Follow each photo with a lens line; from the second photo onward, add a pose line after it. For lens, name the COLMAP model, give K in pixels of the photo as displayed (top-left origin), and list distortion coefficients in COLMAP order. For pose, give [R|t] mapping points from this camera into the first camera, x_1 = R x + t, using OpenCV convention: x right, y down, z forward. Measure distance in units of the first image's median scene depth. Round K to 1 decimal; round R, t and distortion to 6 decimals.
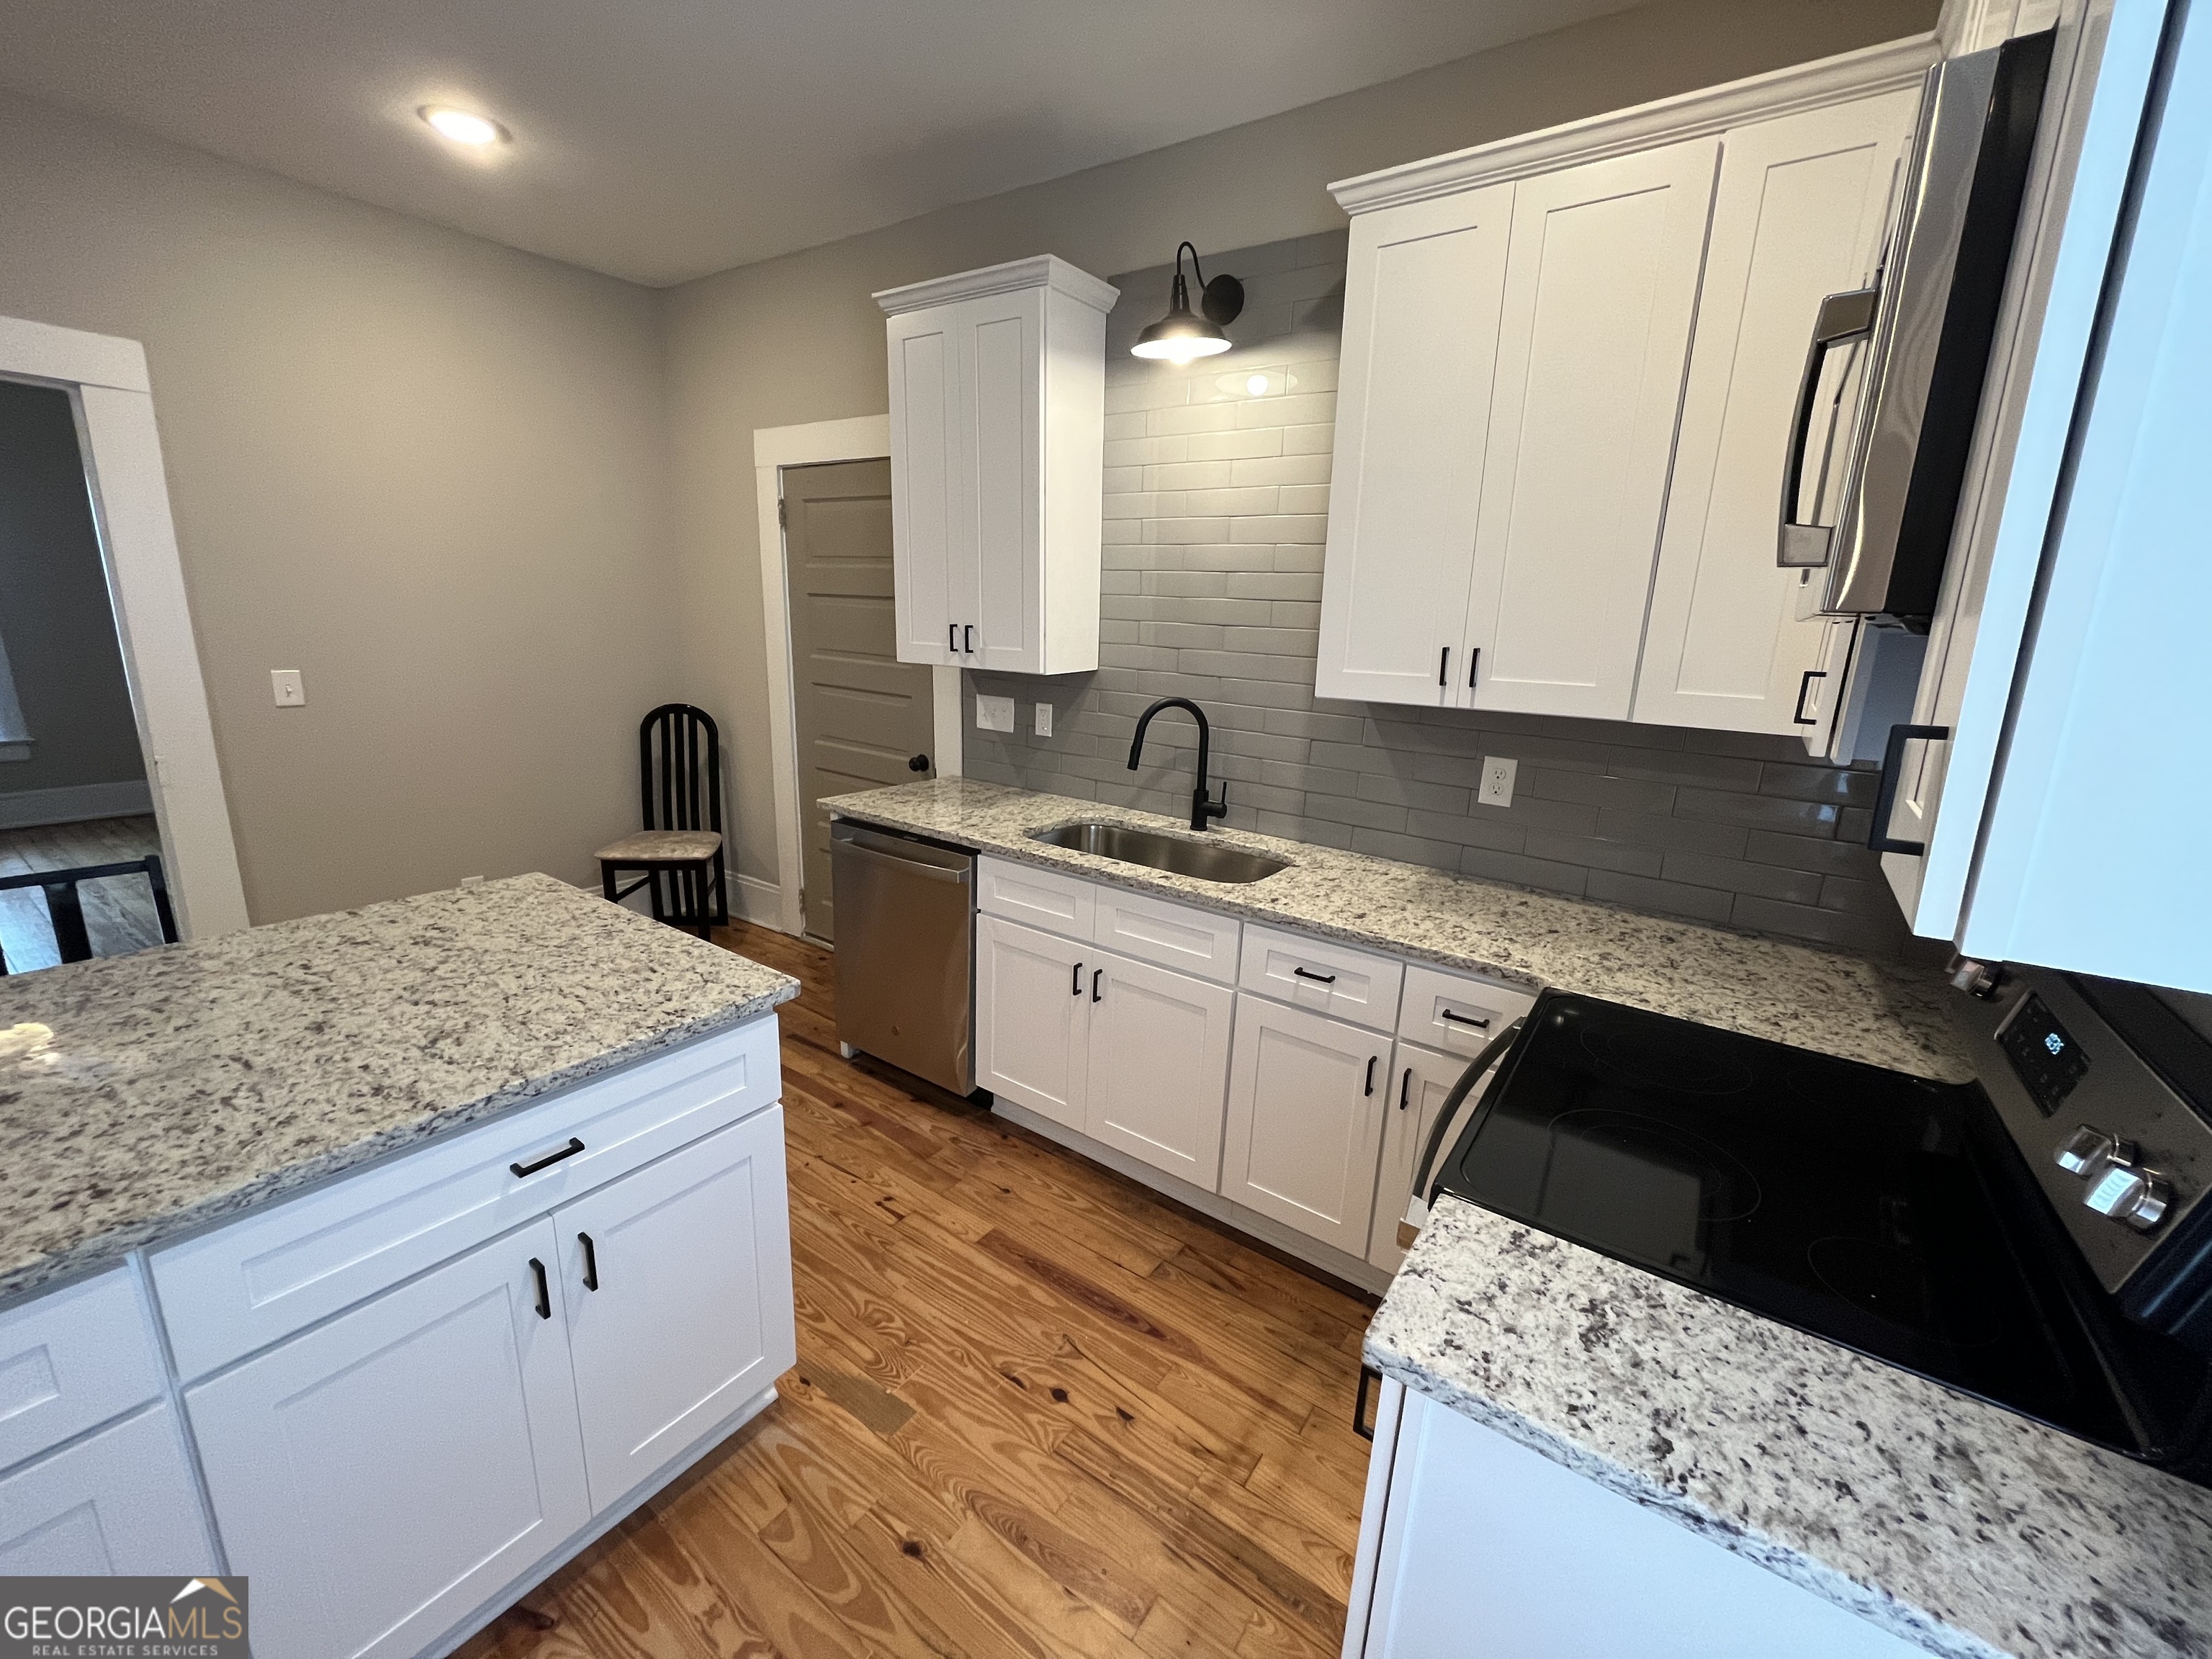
lens RADIAL K [[890.0, 0, 1105.0], [0, 890.0, 826.7], [0, 0, 1]] dist [-0.003405, -0.000291]
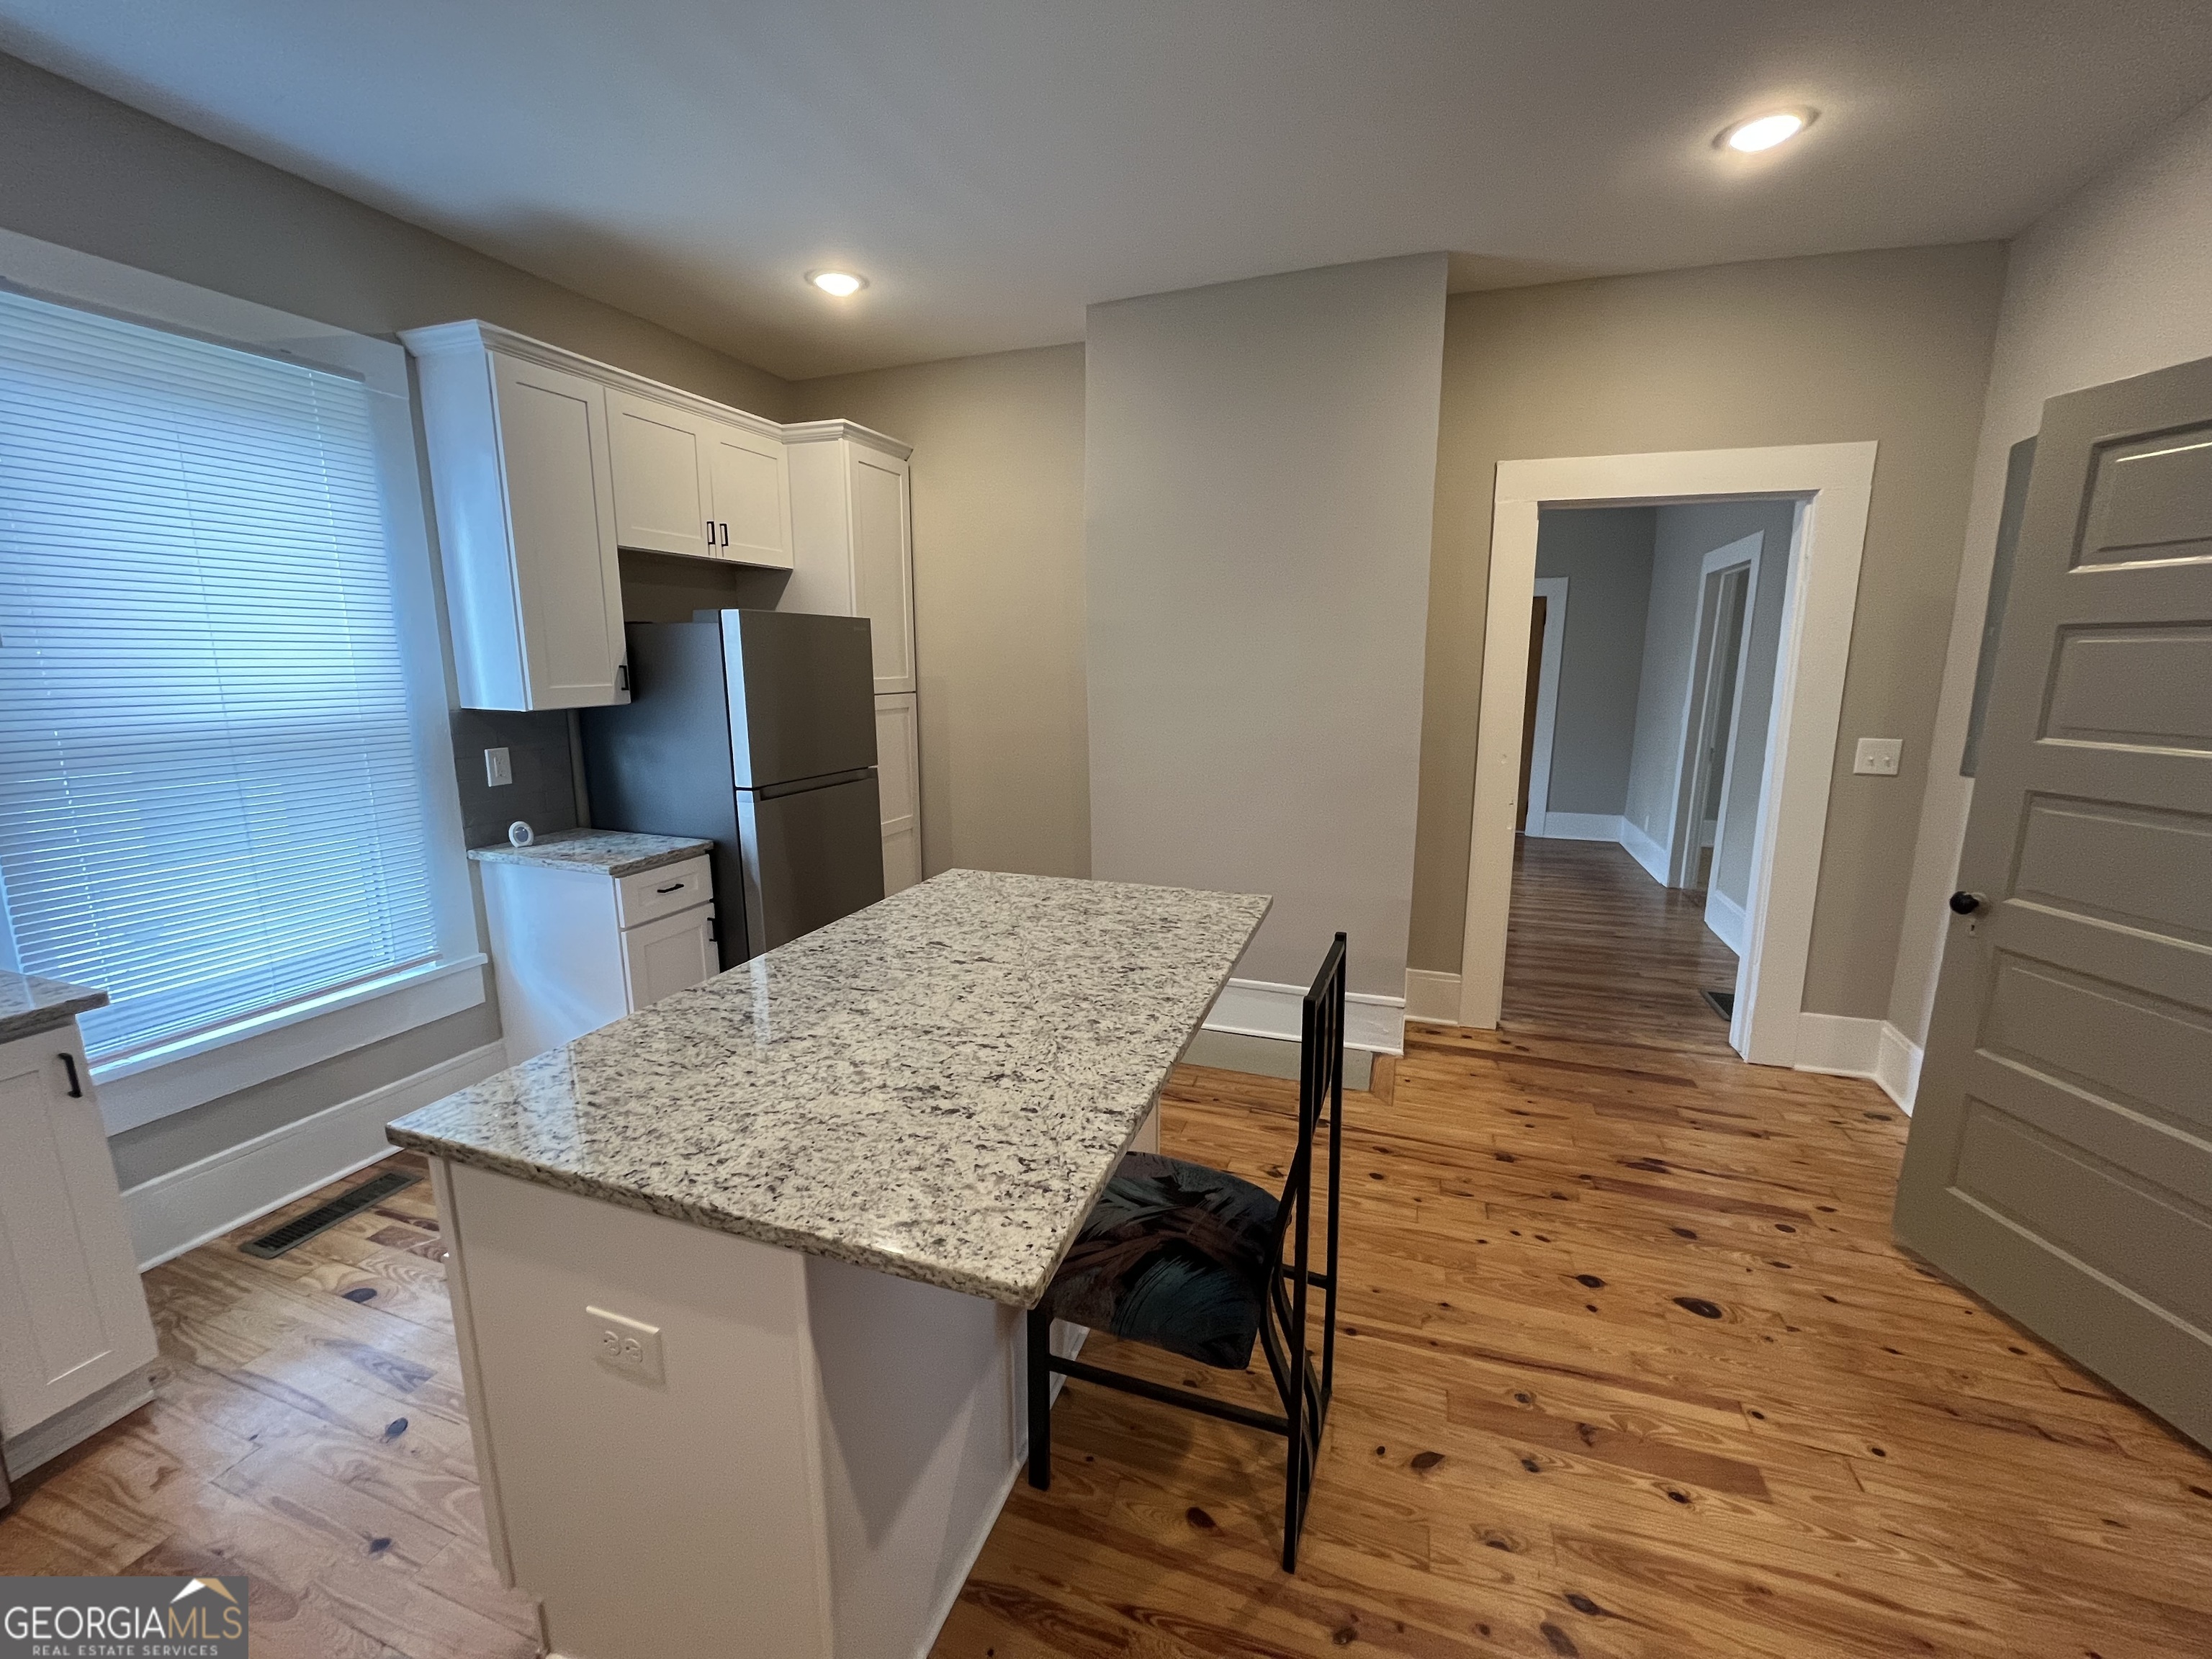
lens RADIAL K [[890.0, 0, 1105.2], [0, 890.0, 823.9], [0, 0, 1]] dist [-0.003405, -0.000291]
pose [[-0.961312, 0.012601, -0.275172, -0.581987], [-0.100116, 0.914656, 0.391638, -0.348052], [0.256623, 0.404036, -0.878009, 1.365352]]
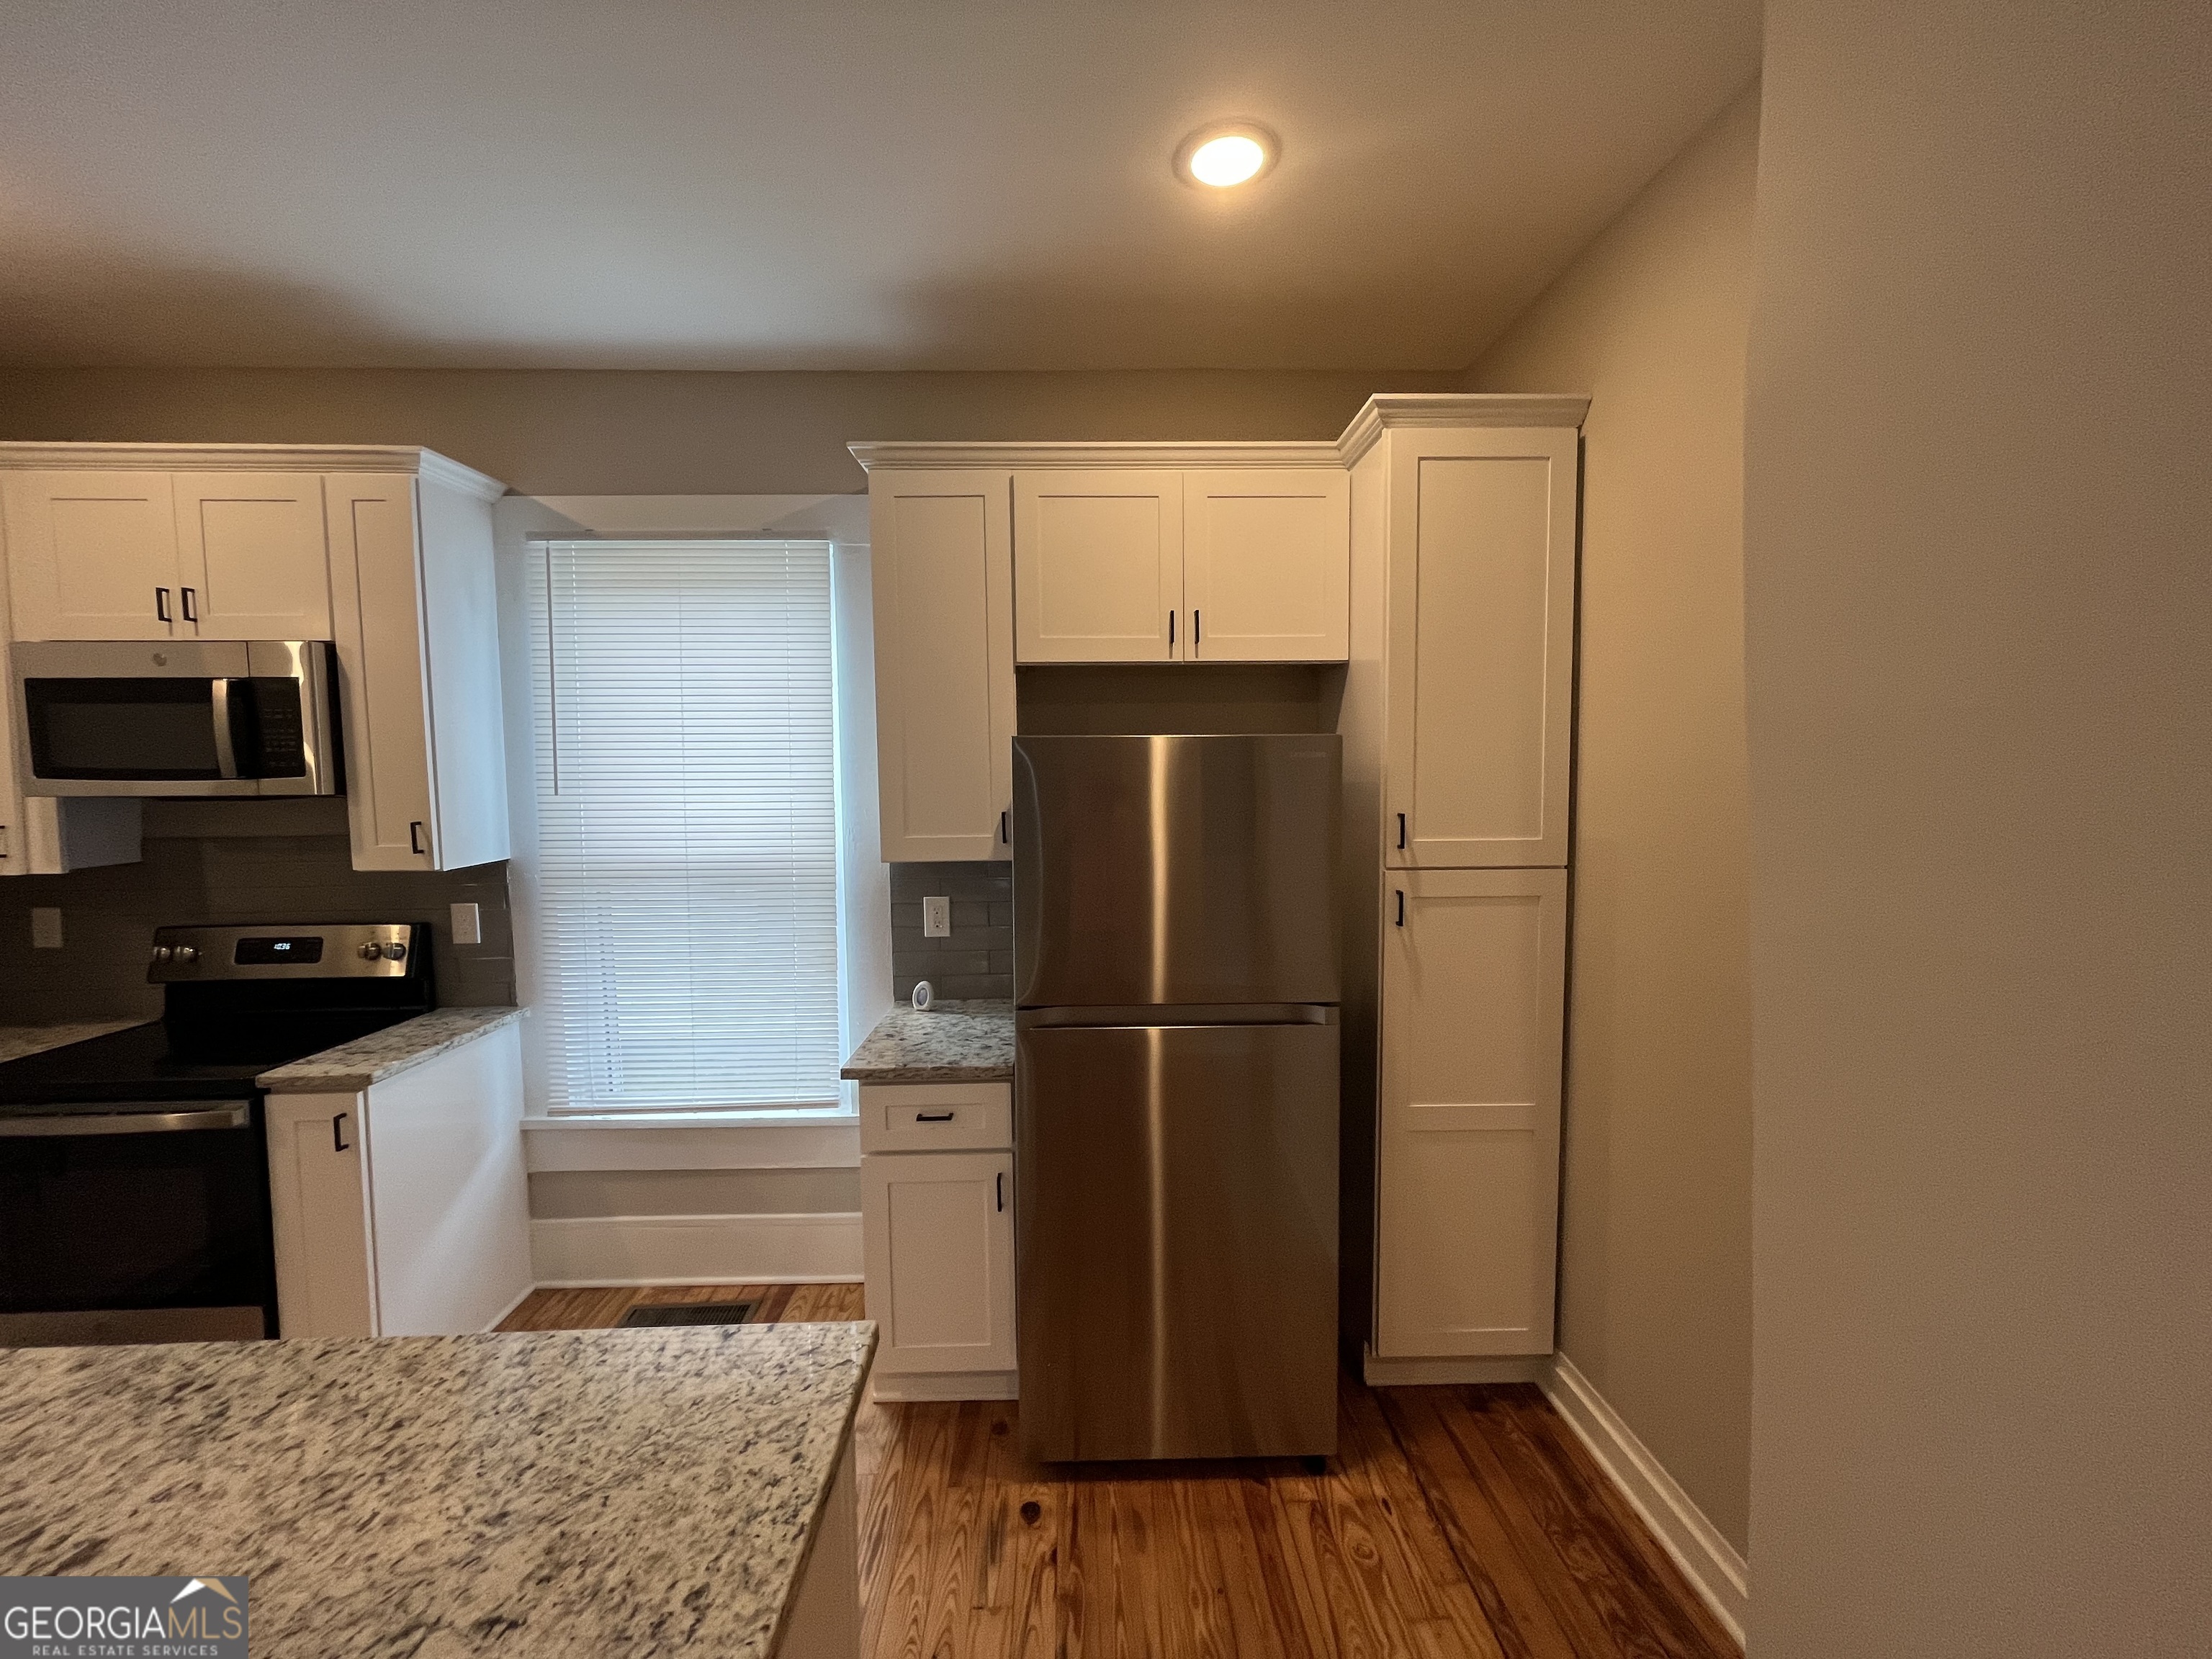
lens RADIAL K [[890.0, 0, 1103.6], [0, 890.0, 826.0], [0, 0, 1]] dist [-0.003405, -0.000291]
pose [[-0.612231, -0.078961, 0.786726, -1.254277], [0.171359, 0.958102, 0.229514, -0.145492], [-0.771886, 0.275328, -0.573049, 0.264881]]
